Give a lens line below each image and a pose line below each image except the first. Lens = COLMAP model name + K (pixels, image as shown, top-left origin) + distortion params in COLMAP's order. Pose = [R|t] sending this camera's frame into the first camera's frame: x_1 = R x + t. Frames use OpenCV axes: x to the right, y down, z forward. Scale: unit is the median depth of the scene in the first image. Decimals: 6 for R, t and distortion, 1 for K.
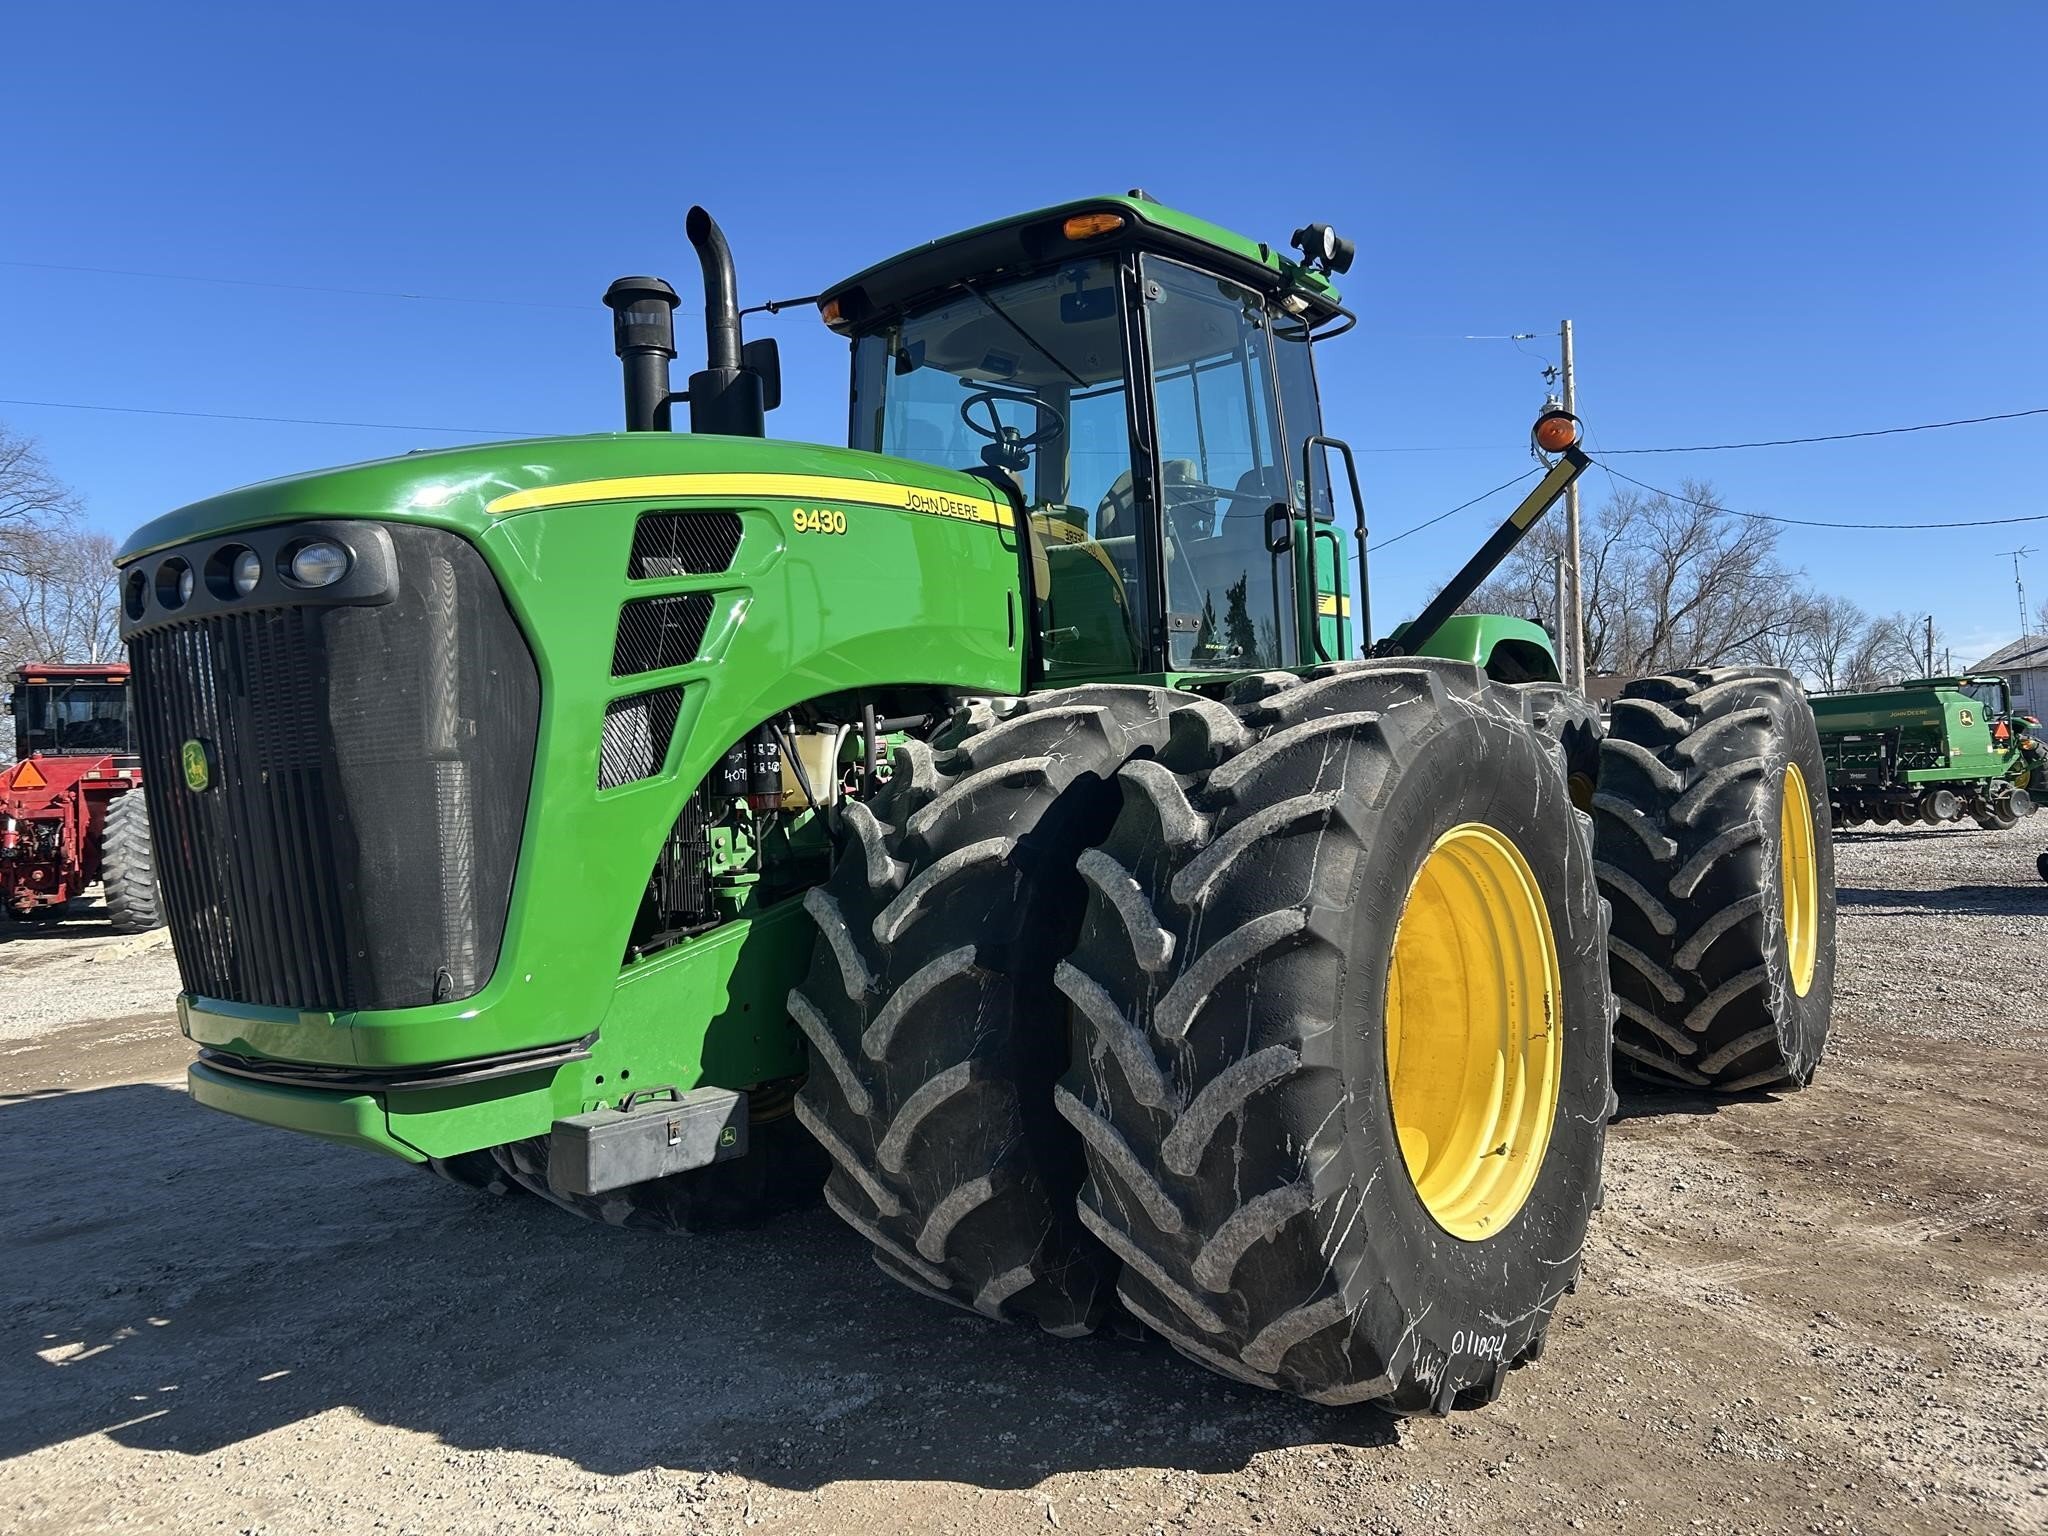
lens RADIAL K [[1534.4, 0, 1063.0], [0, 1534.4, 754.1], [0, 0, 1]] dist [0.047505, -0.046916]
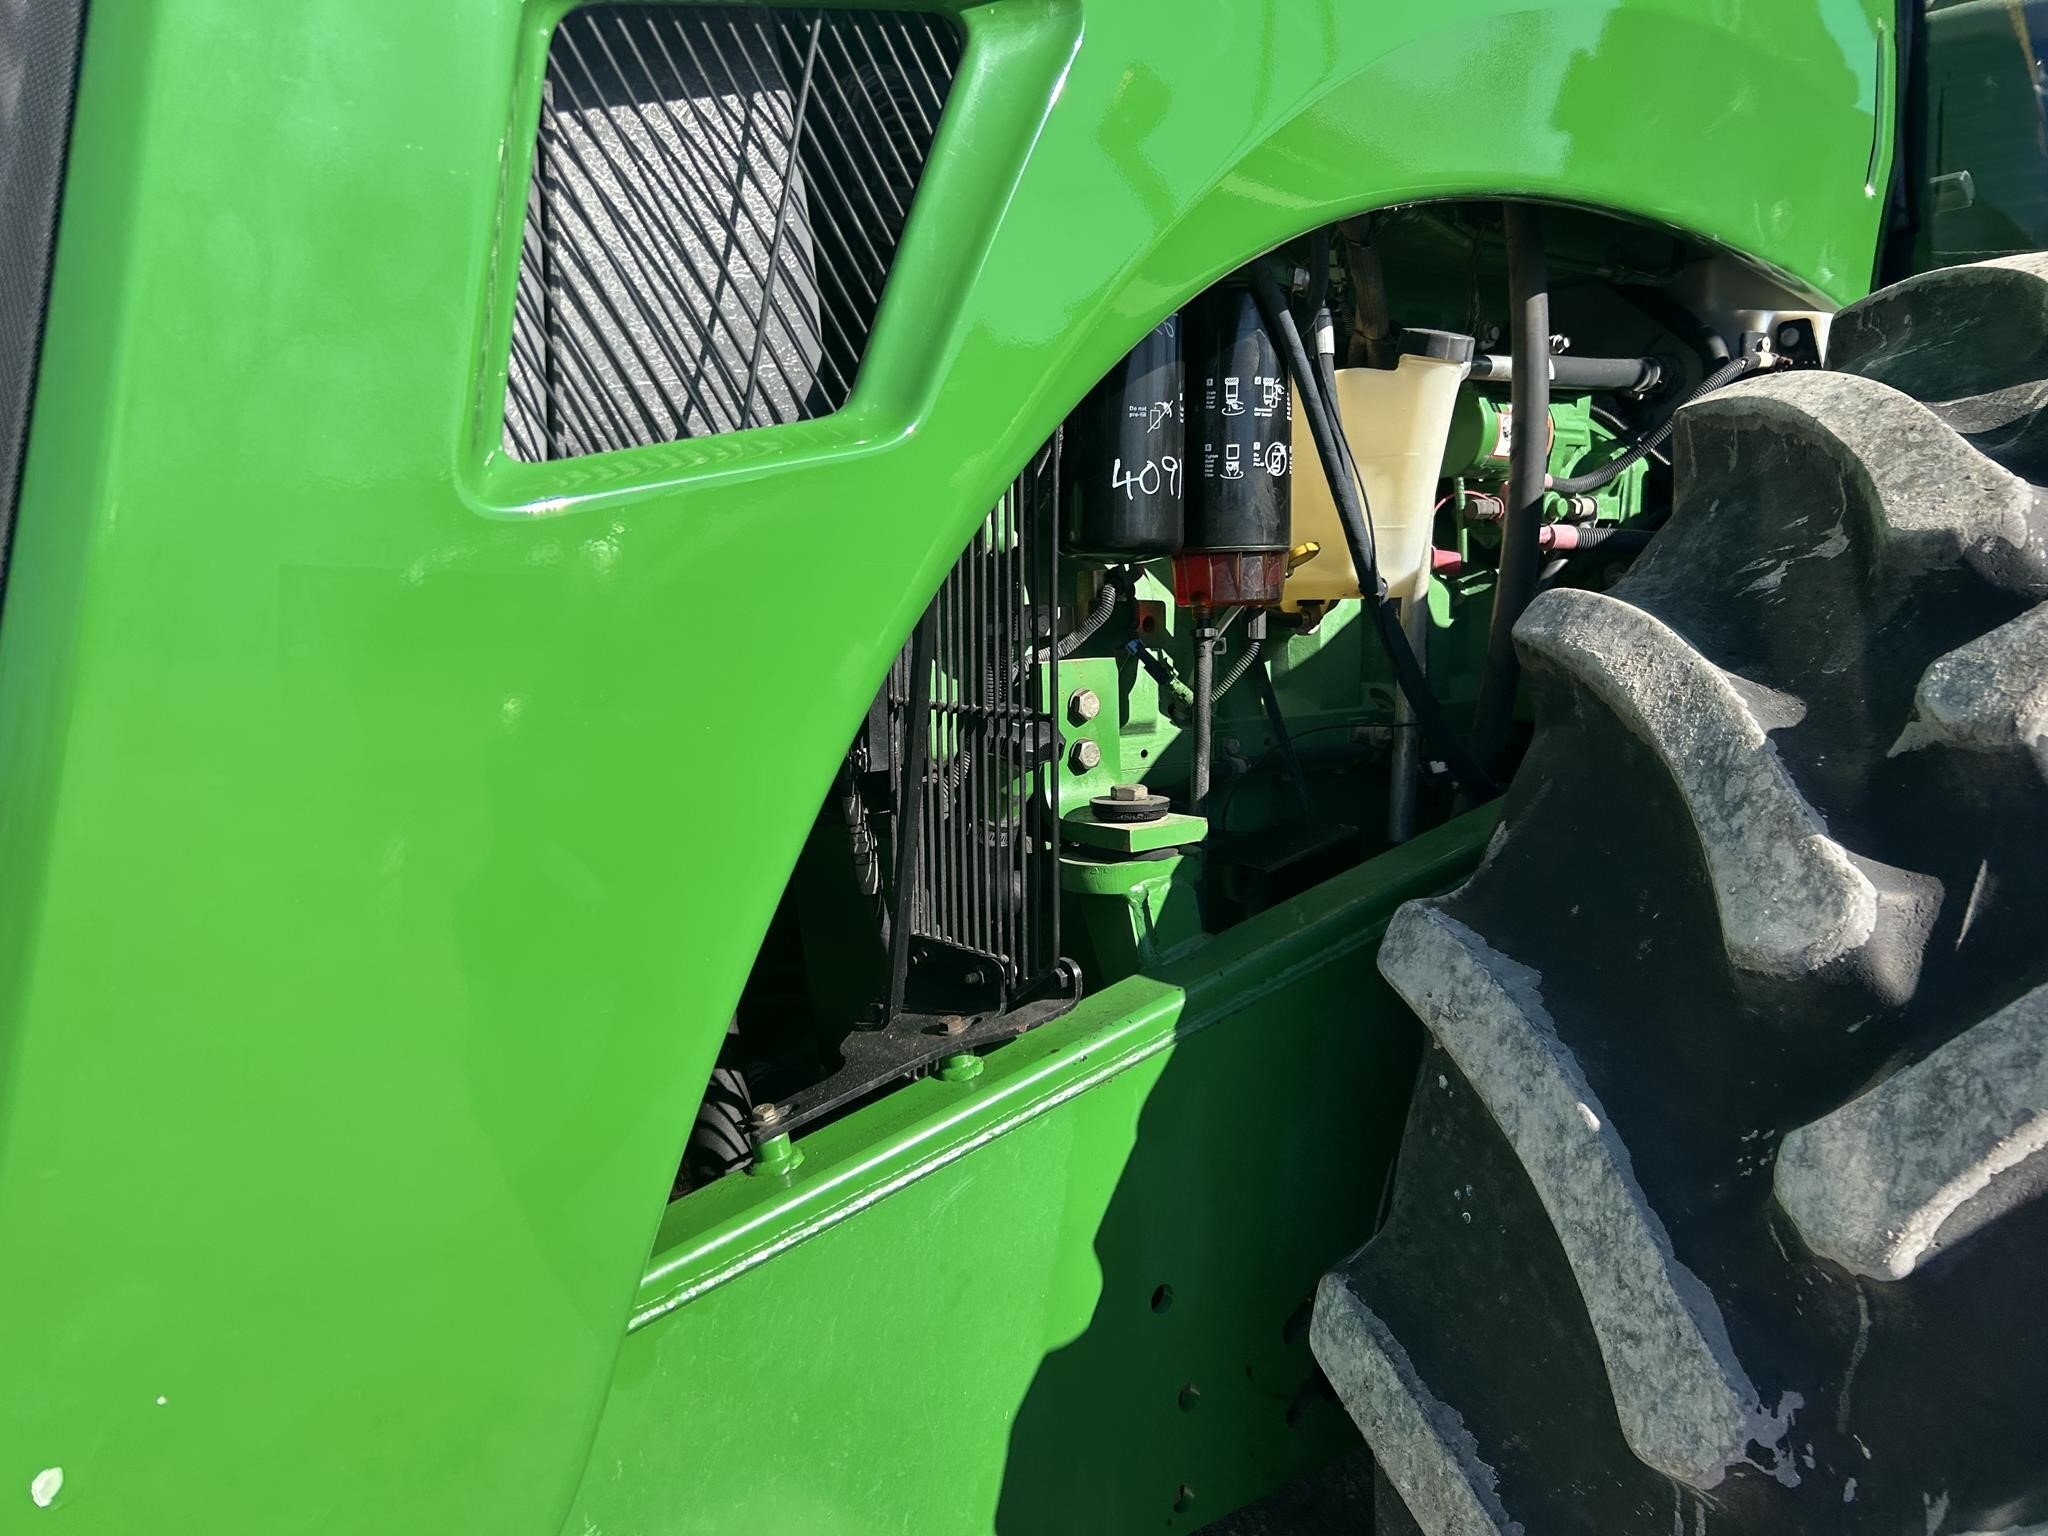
lens RADIAL K [[1534.4, 0, 1010.5], [0, 1534.4, 781.1], [0, 0, 1]] dist [0.047505, -0.046916]
pose [[0.967945, 0.068022, -0.241776, -0.162822], [-0.032566, 0.988492, 0.147725, 0.027473], [0.249042, -0.135116, 0.959021, 0.704492]]
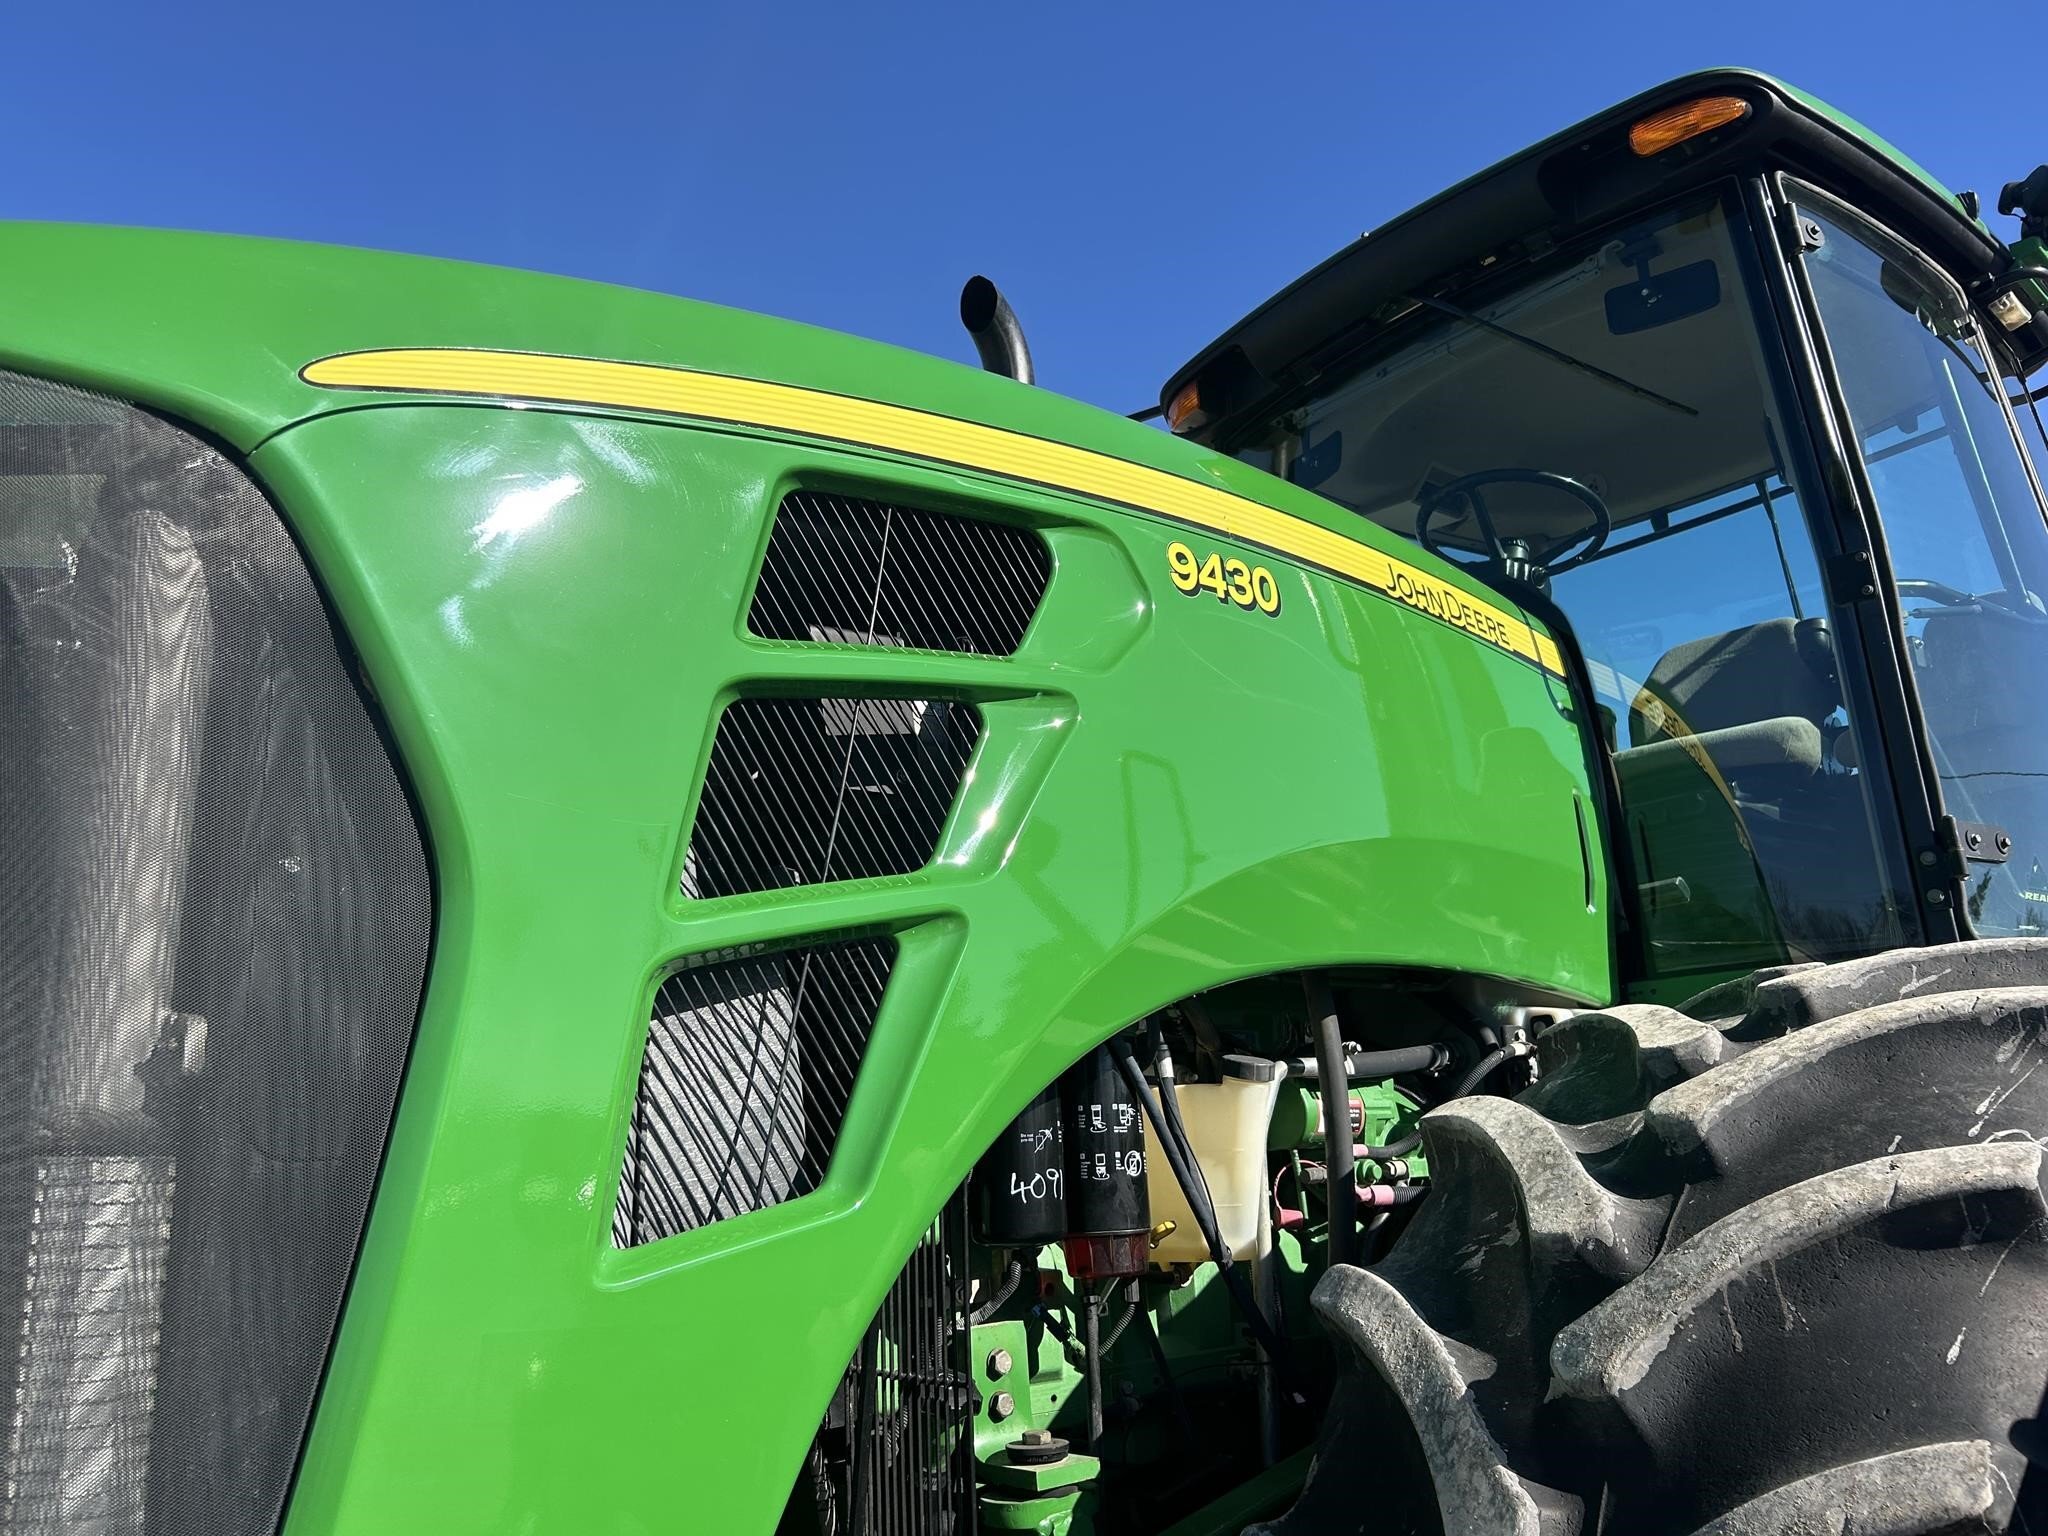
lens RADIAL K [[1534.4, 0, 1014.6], [0, 1534.4, 769.9], [0, 0, 1]] dist [0.047505, -0.046916]
pose [[0.975616, -0.048577, -0.214041, -0.128197], [-0.001826, 0.973370, -0.229234, 0.000308], [0.219476, 0.224036, 0.949546, 0.597703]]
